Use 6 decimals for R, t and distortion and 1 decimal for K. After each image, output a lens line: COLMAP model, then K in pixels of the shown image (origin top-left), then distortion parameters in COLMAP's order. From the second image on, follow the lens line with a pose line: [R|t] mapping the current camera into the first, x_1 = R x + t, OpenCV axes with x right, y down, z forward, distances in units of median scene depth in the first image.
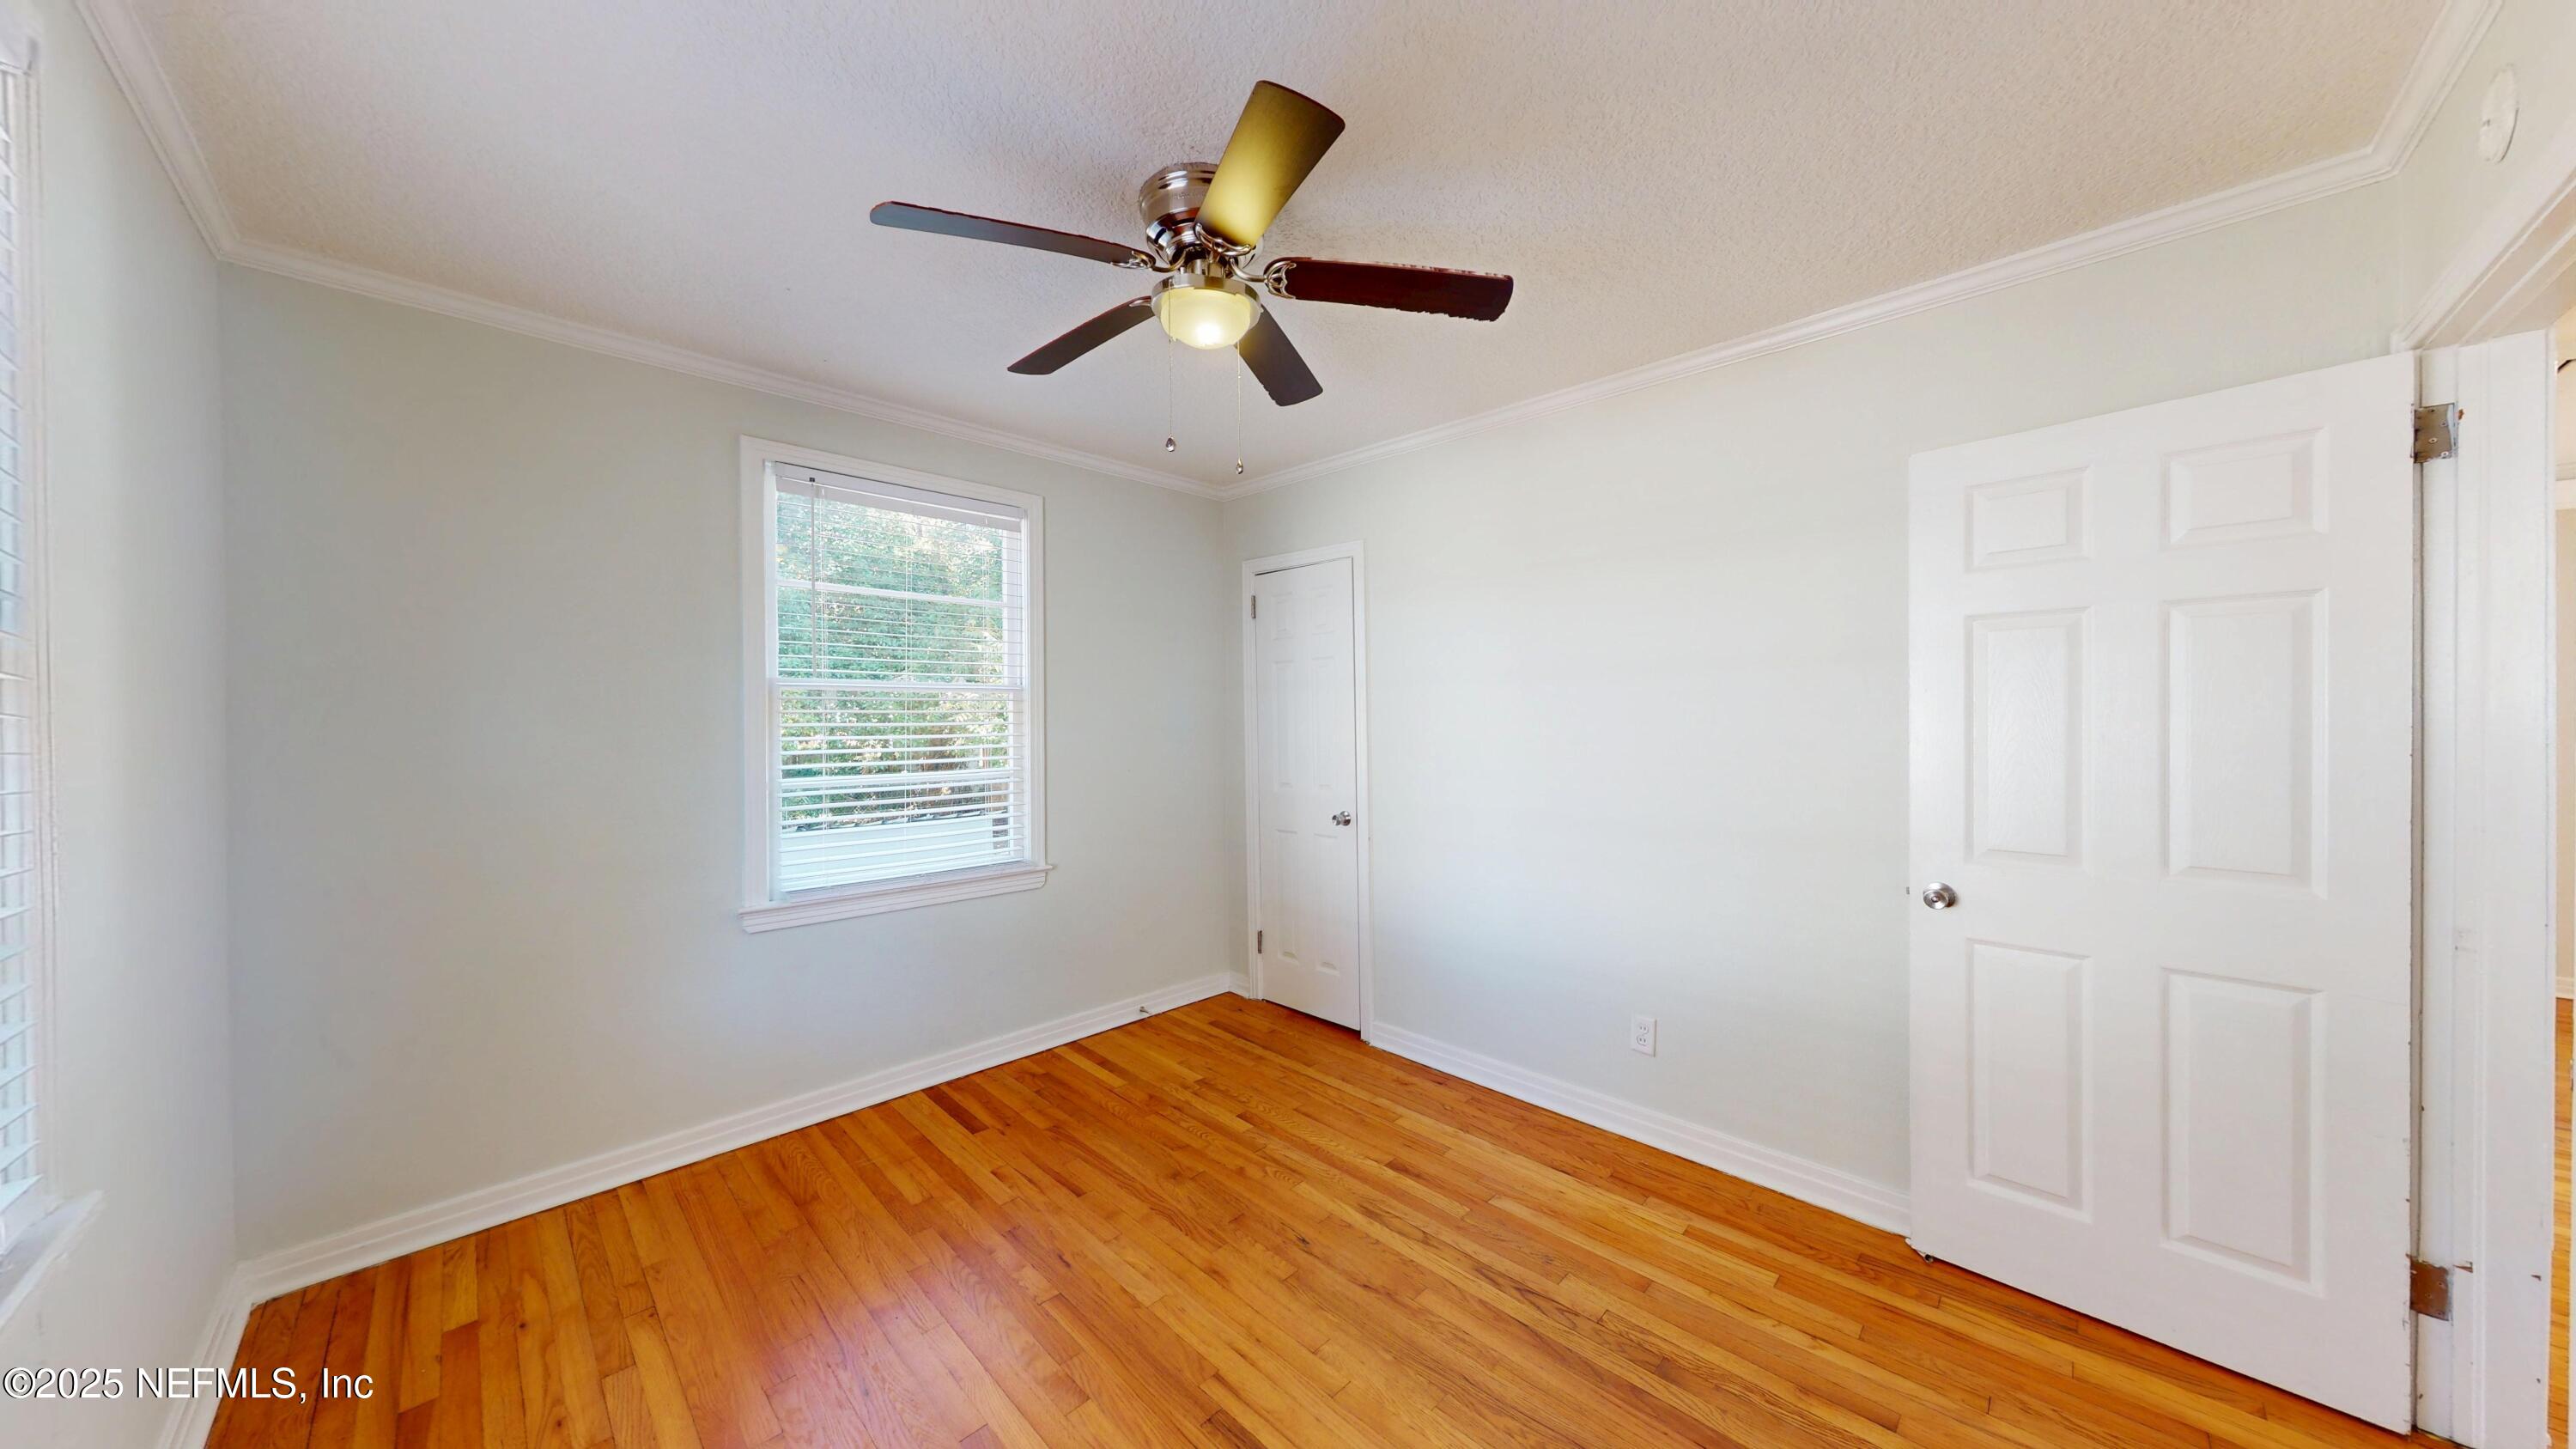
lens RADIAL K [[816.7, 0, 1289.7], [0, 816.7, 729.3], [0, 0, 1]] dist [0.001031, 0.000003]
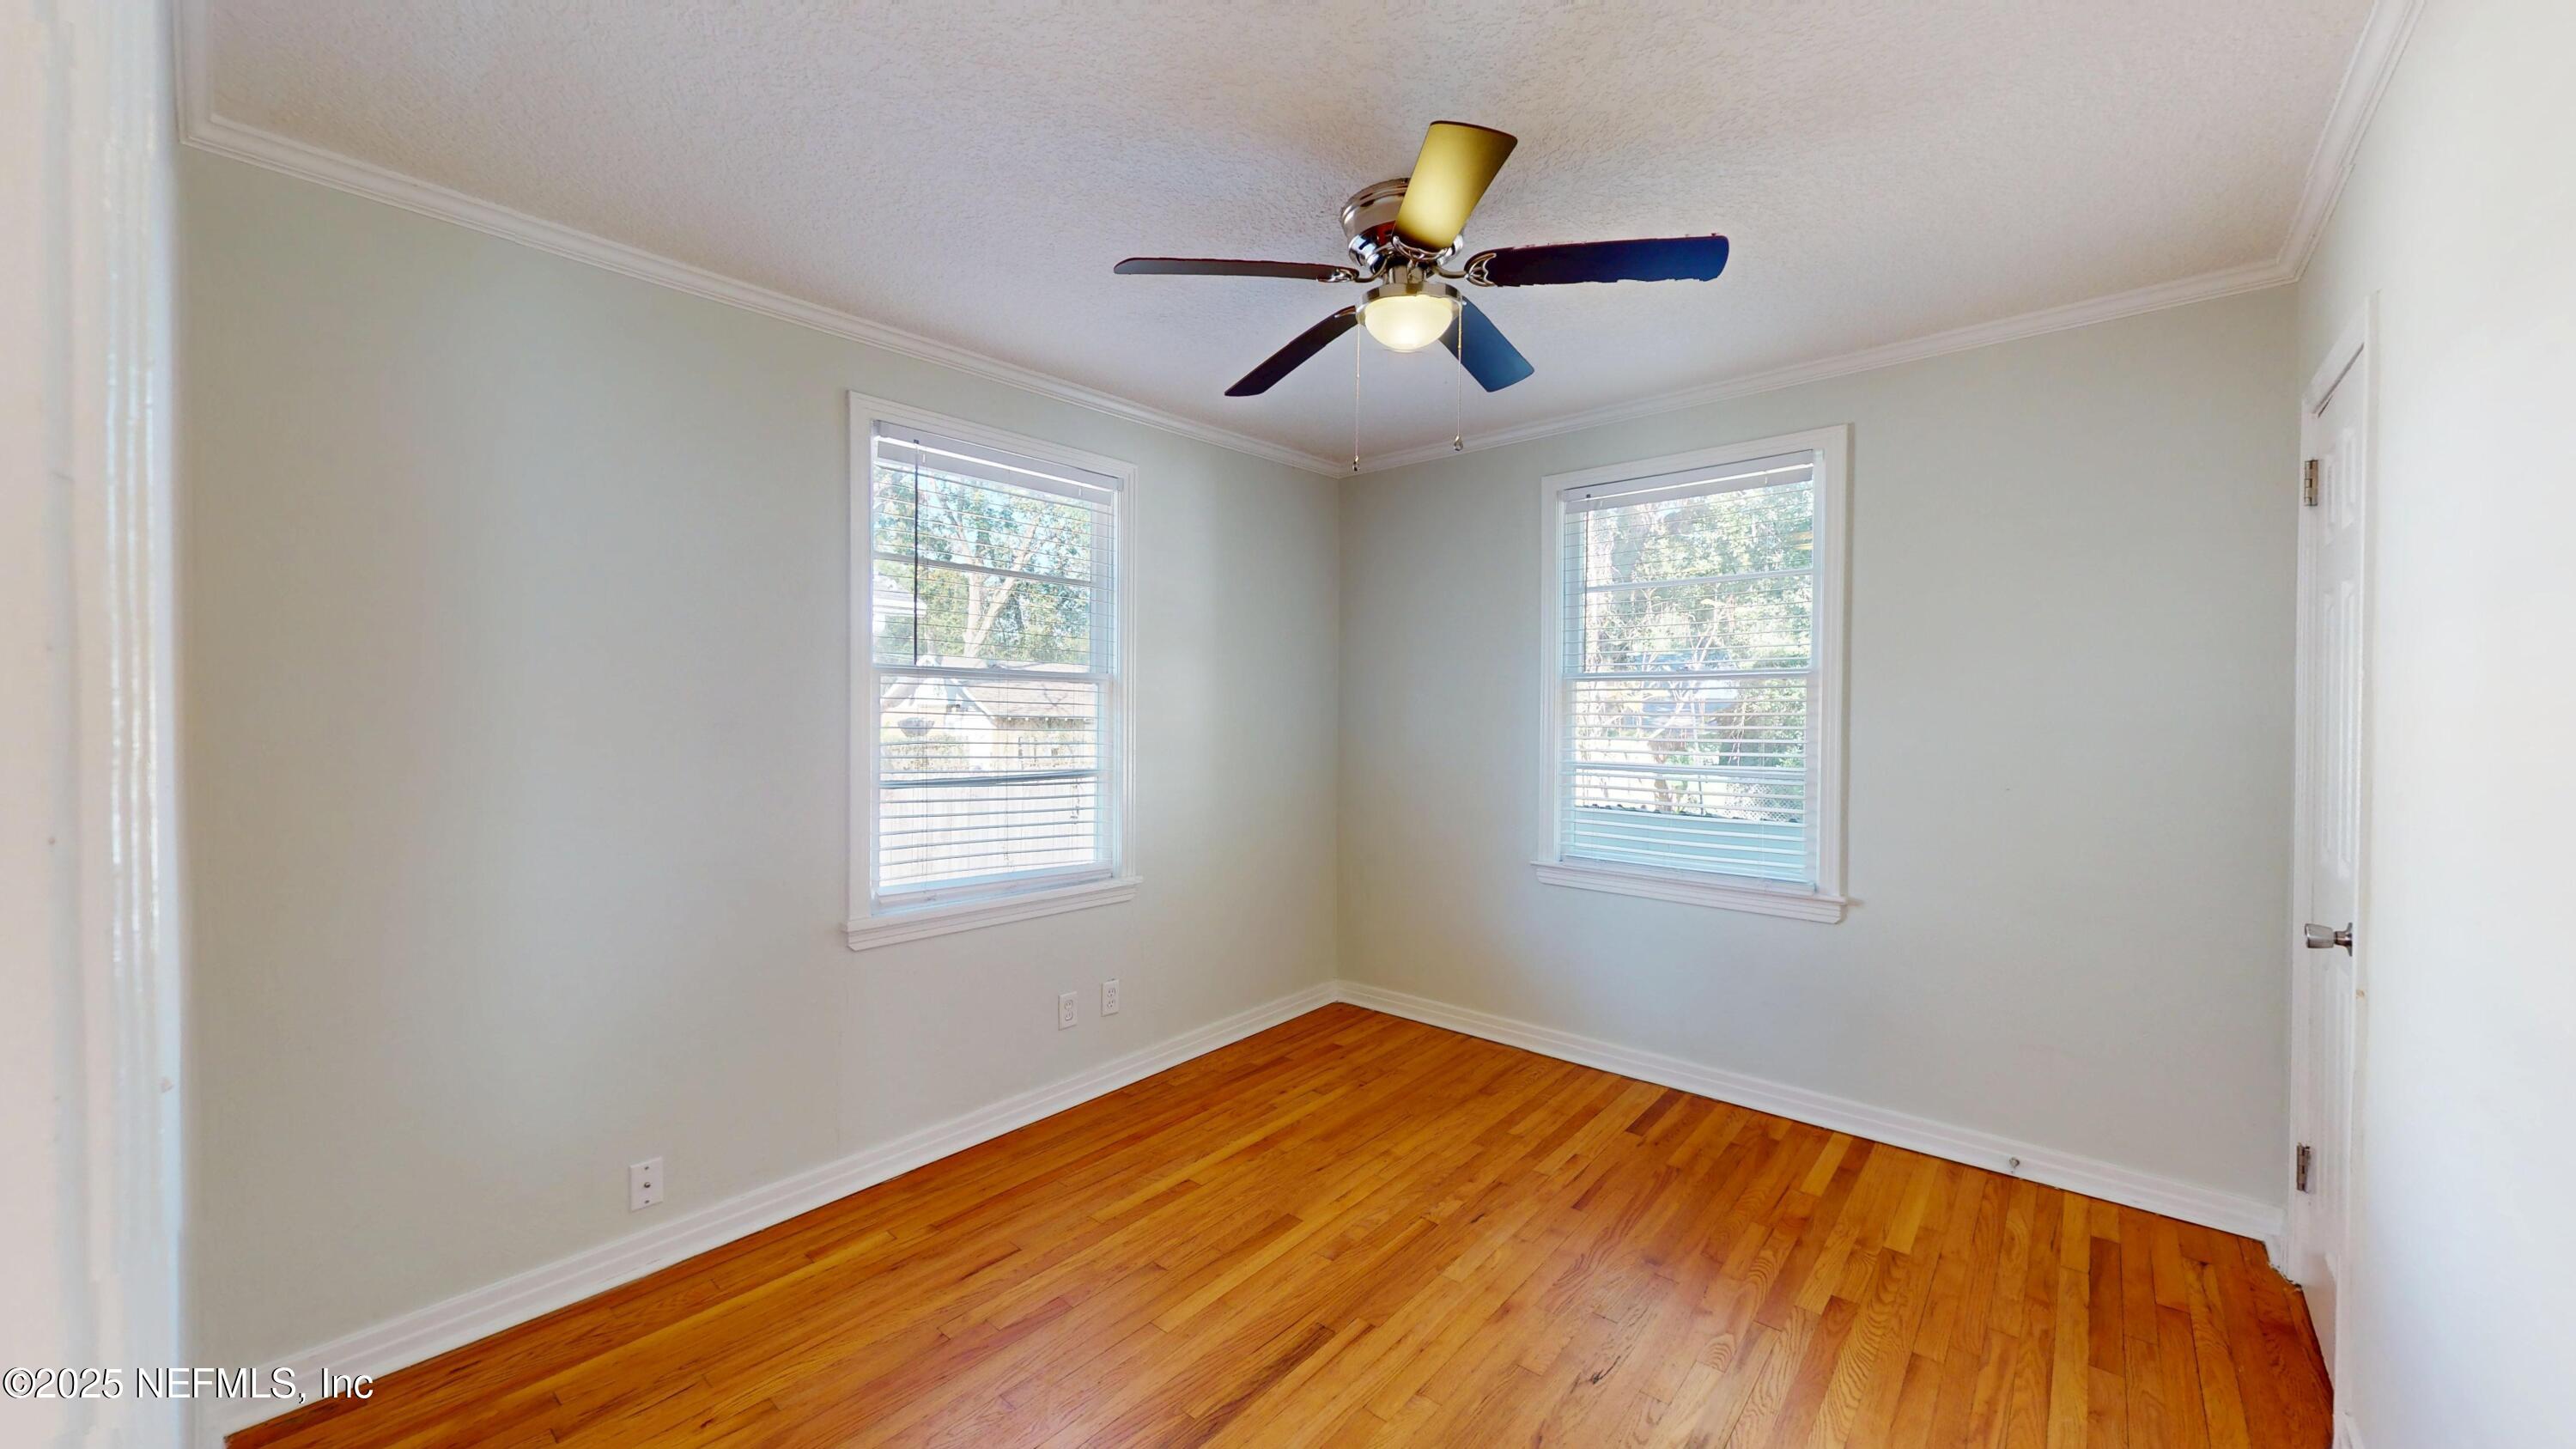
lens RADIAL K [[956.4, 0, 1288.0], [0, 956.4, 724.5], [0, 0, 1]] dist [0.000485, 0.000024]
pose [[0.068312, 0.026303, -0.997317, 0.735471], [-0.020926, 0.999470, 0.024927, -0.013693], [0.997445, 0.019167, 0.068826, 0.517984]]
